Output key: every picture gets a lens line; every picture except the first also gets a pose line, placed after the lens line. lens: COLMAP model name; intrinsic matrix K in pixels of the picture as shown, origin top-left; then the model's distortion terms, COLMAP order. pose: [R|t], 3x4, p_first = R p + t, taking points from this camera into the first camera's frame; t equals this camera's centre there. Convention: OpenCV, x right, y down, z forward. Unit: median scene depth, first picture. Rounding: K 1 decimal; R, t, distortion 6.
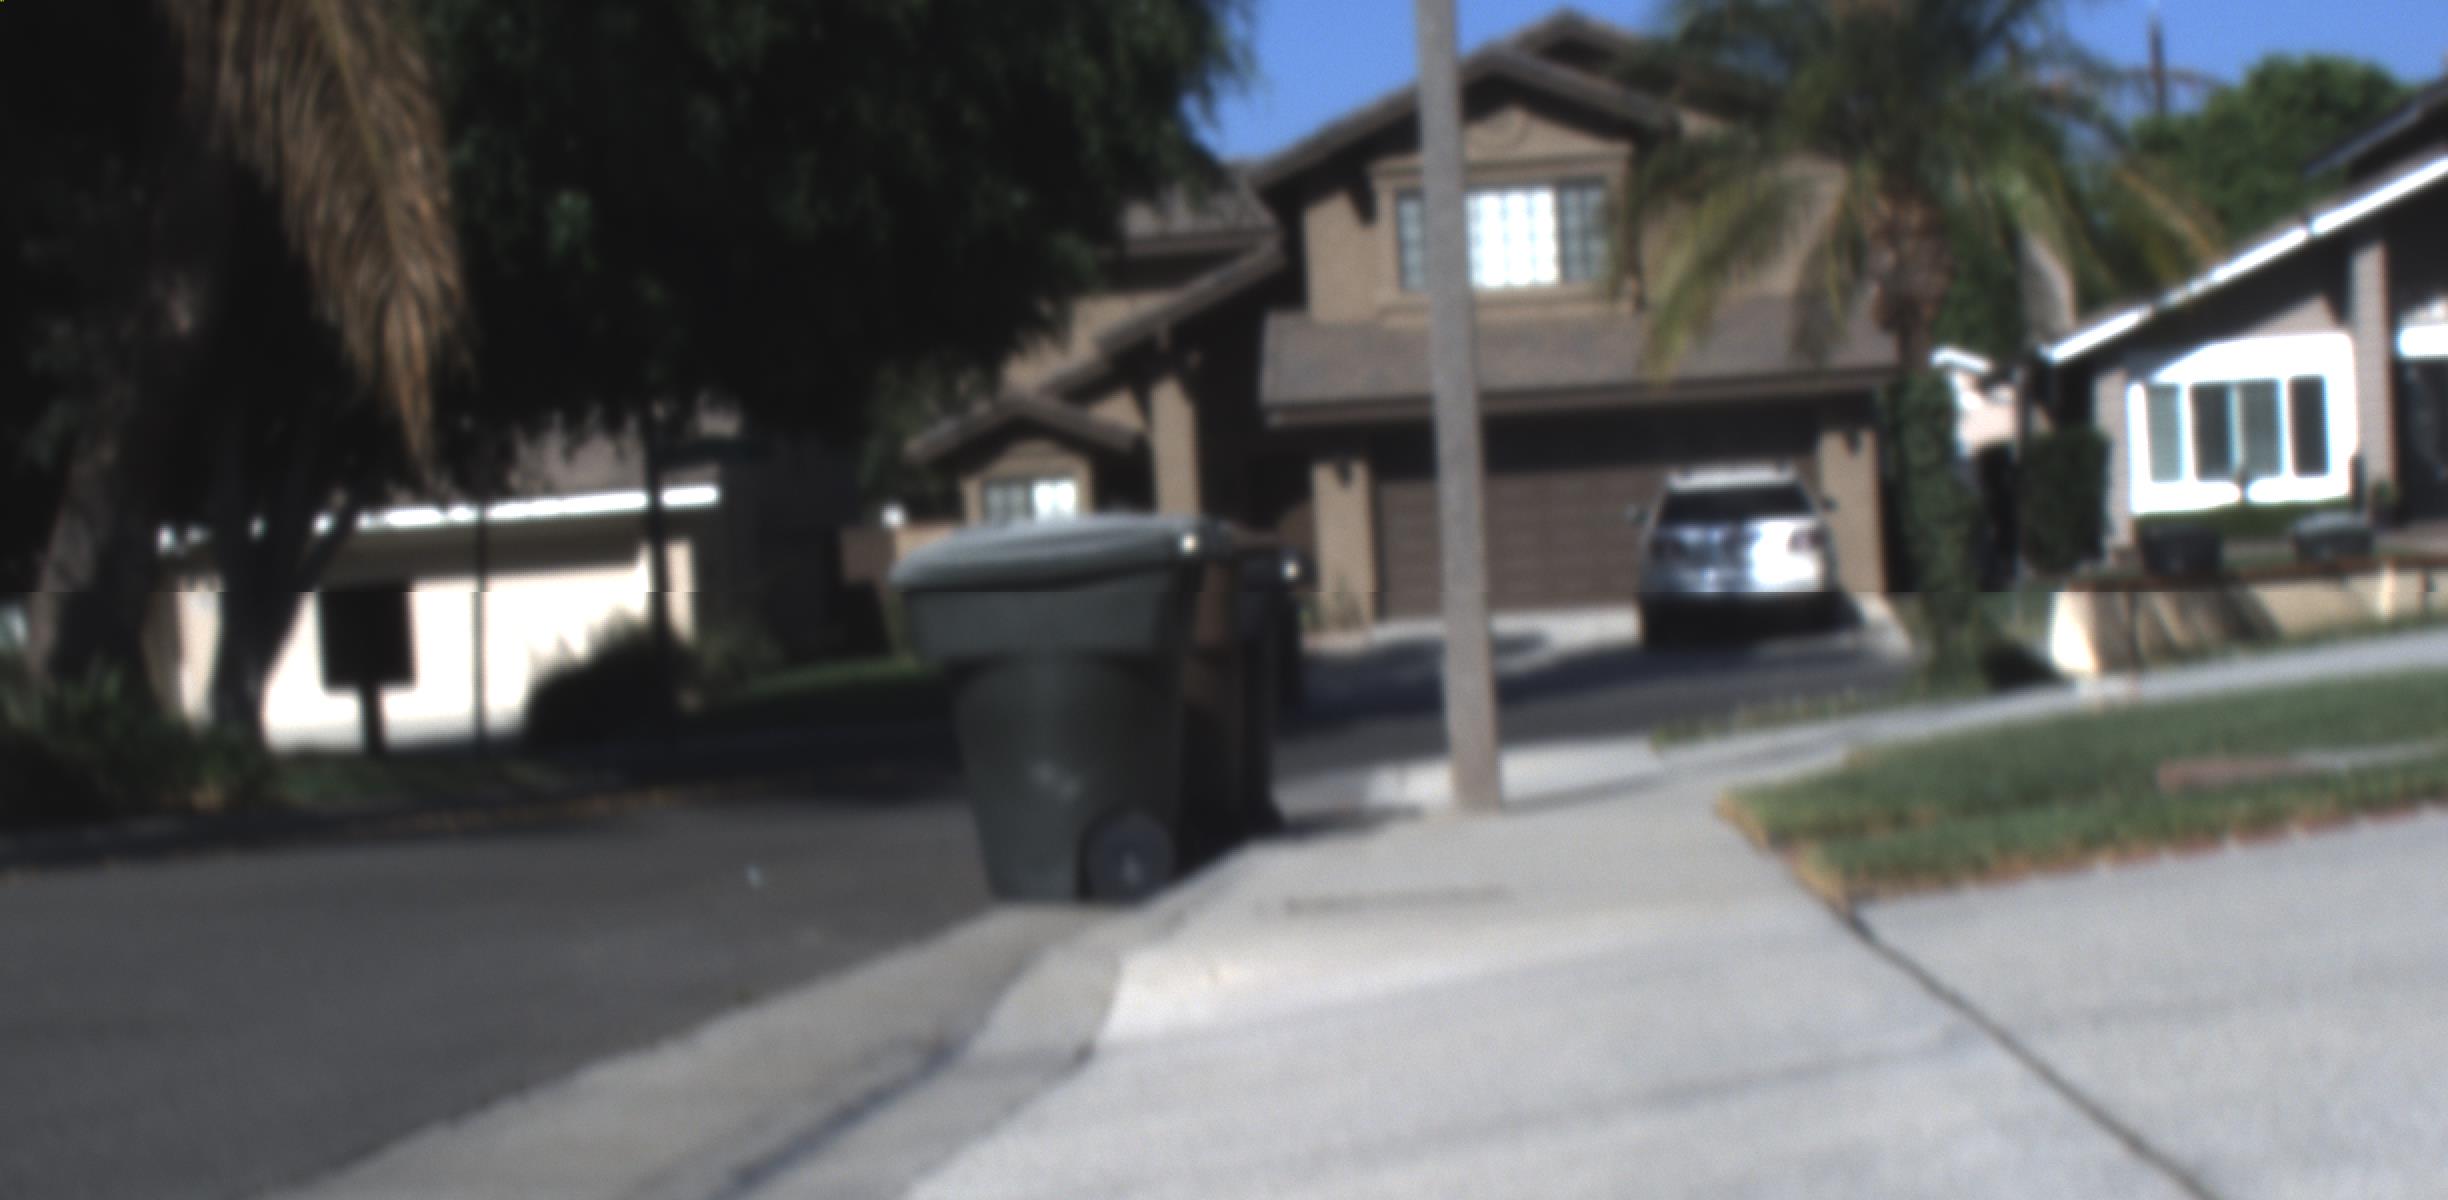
lens RADIAL K [[5208.6, 0, 1224.0], [0, 5208.6, 600.0], [0, 0, 1]] dist [-0.051441, 0.095314]
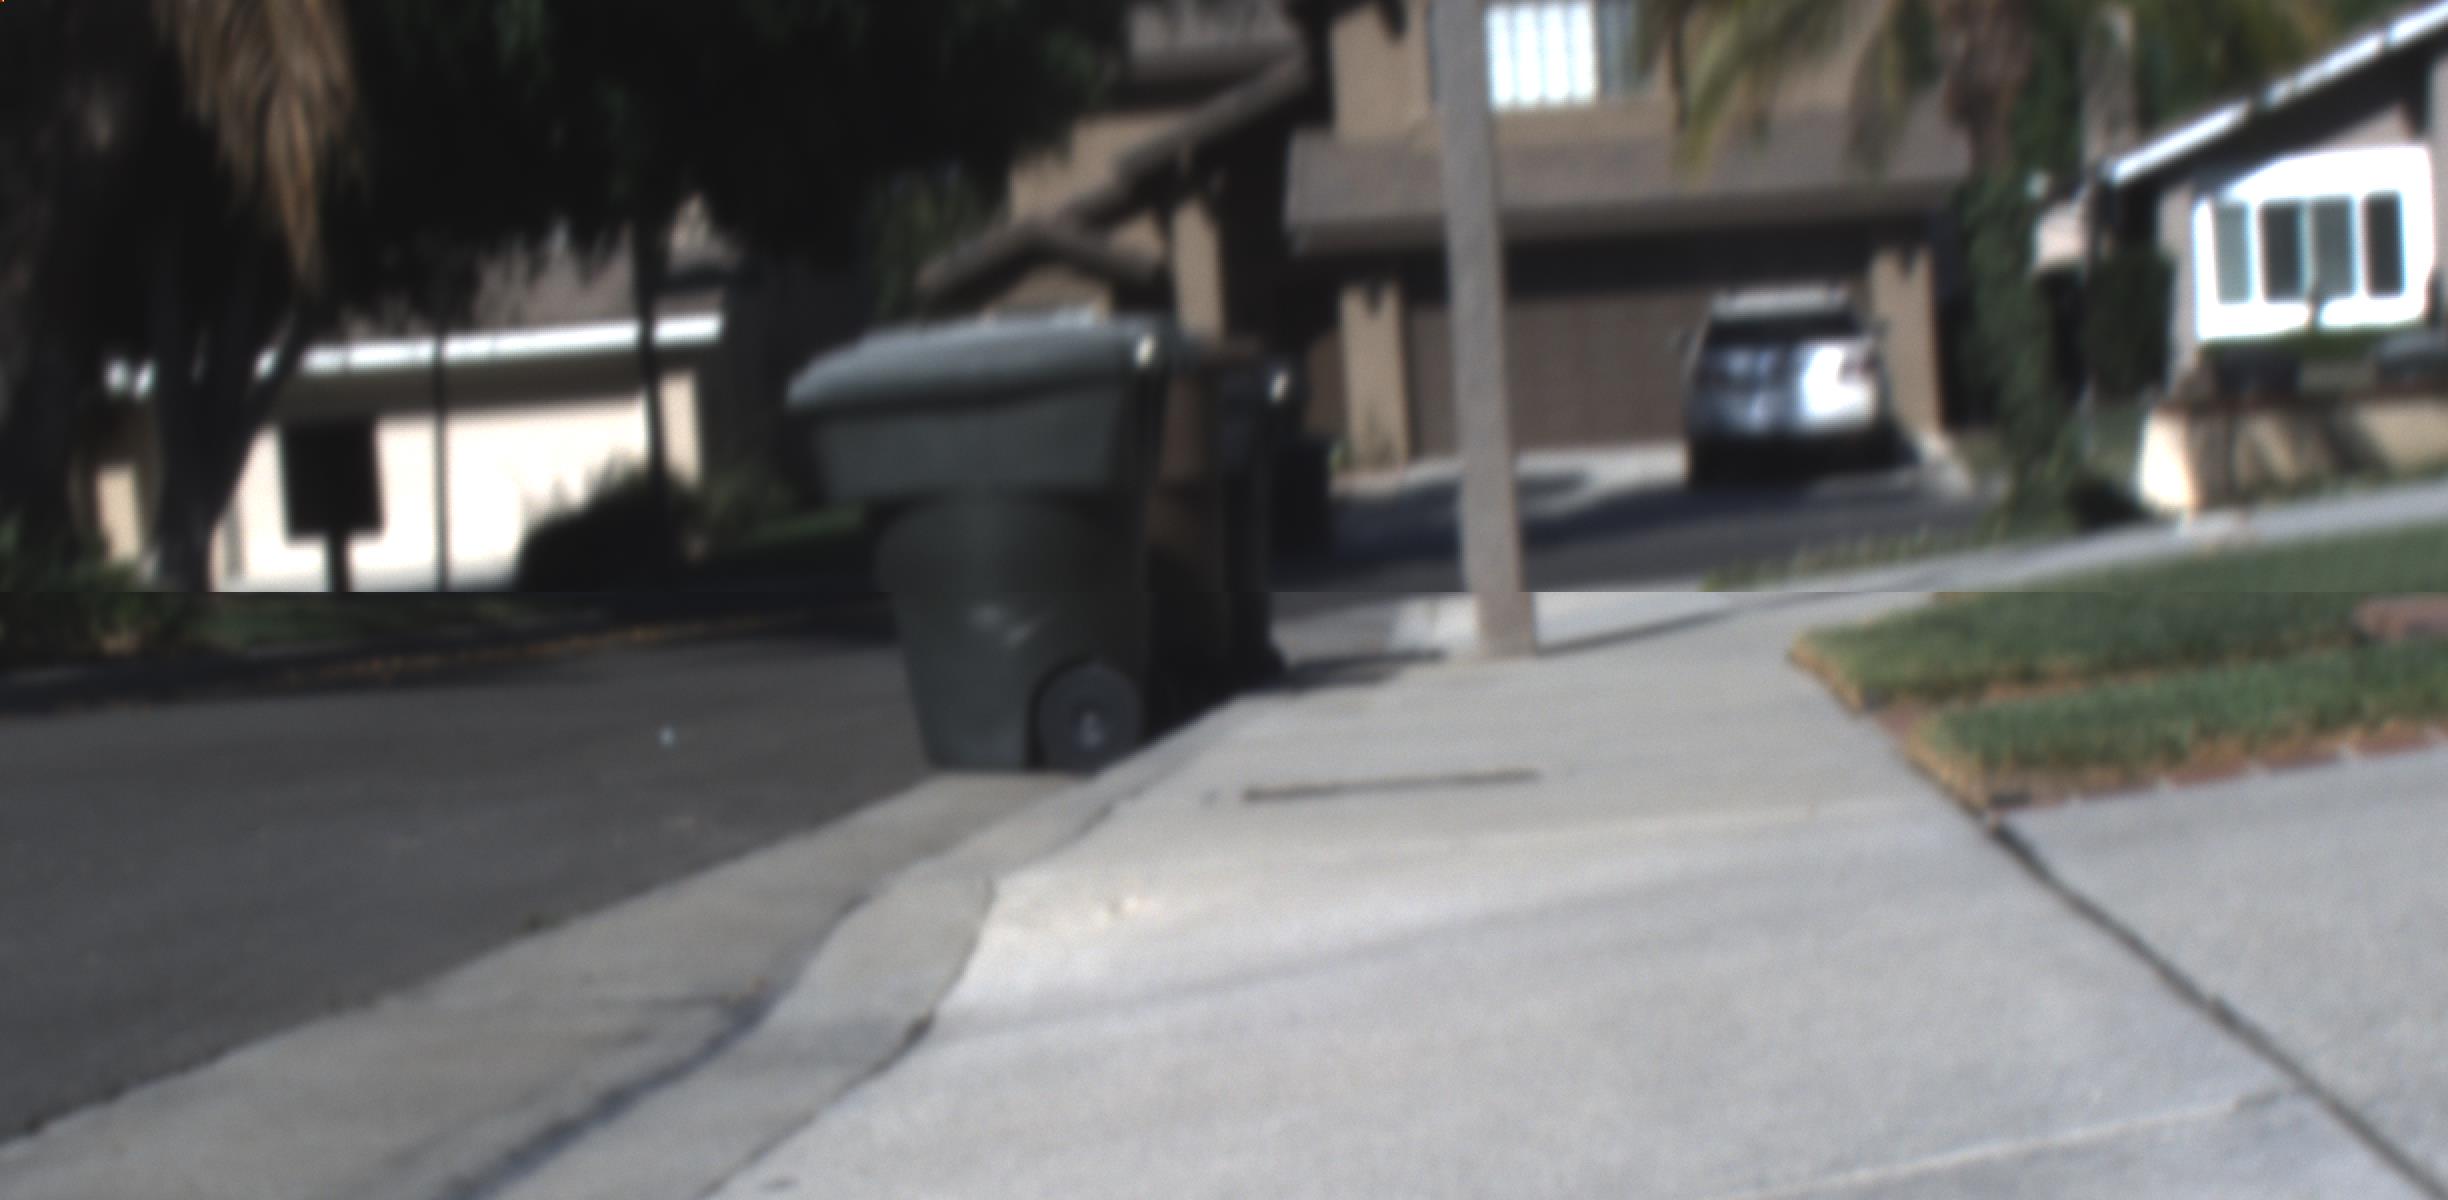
lens RADIAL K [[5247.8, 0, 1224.0], [0, 5247.8, 600.0], [0, 0, 1]] dist [-0.044815, -0.237340]
pose [[0.999951, -0.005539, -0.008224, 0.003720], [0.005792, 0.999501, 0.031047, 0.000596], [0.008048, -0.031093, 0.999484, 0.043054]]
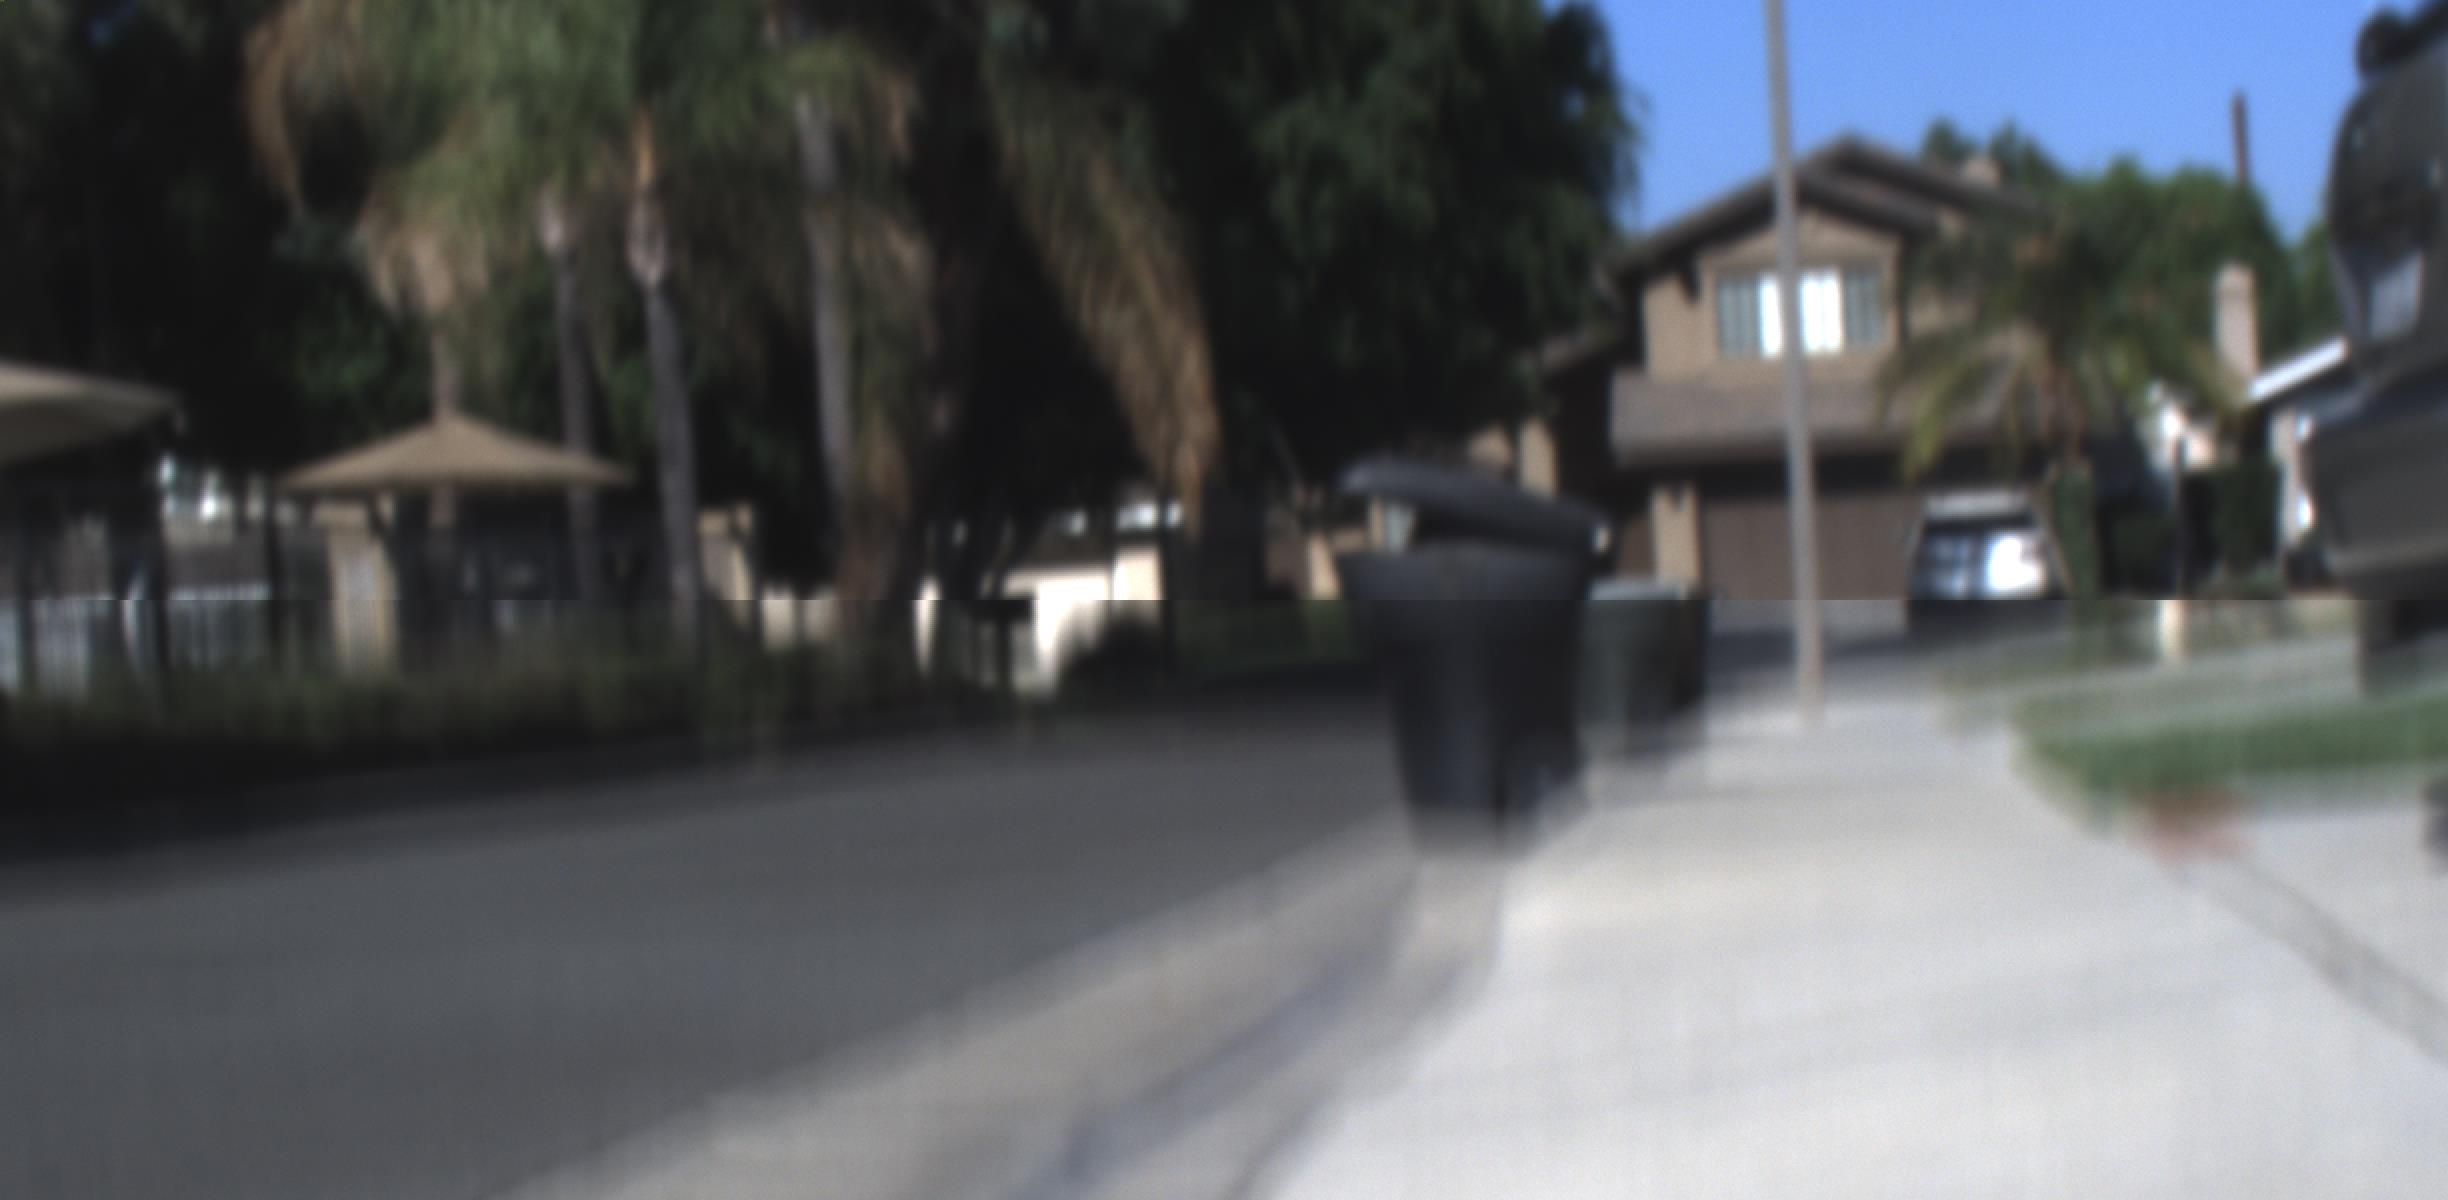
lens RADIAL K [[5208.6, 0, 1224.0], [0, 5208.6, 600.0], [0, 0, 1]] dist [-0.051441, 0.095314]
pose [[0.998662, 0.000660, -0.051706, -0.024923], [-0.000373, 0.999984, 0.005561, -0.006939], [0.051709, -0.005534, 0.998647, -0.332978]]
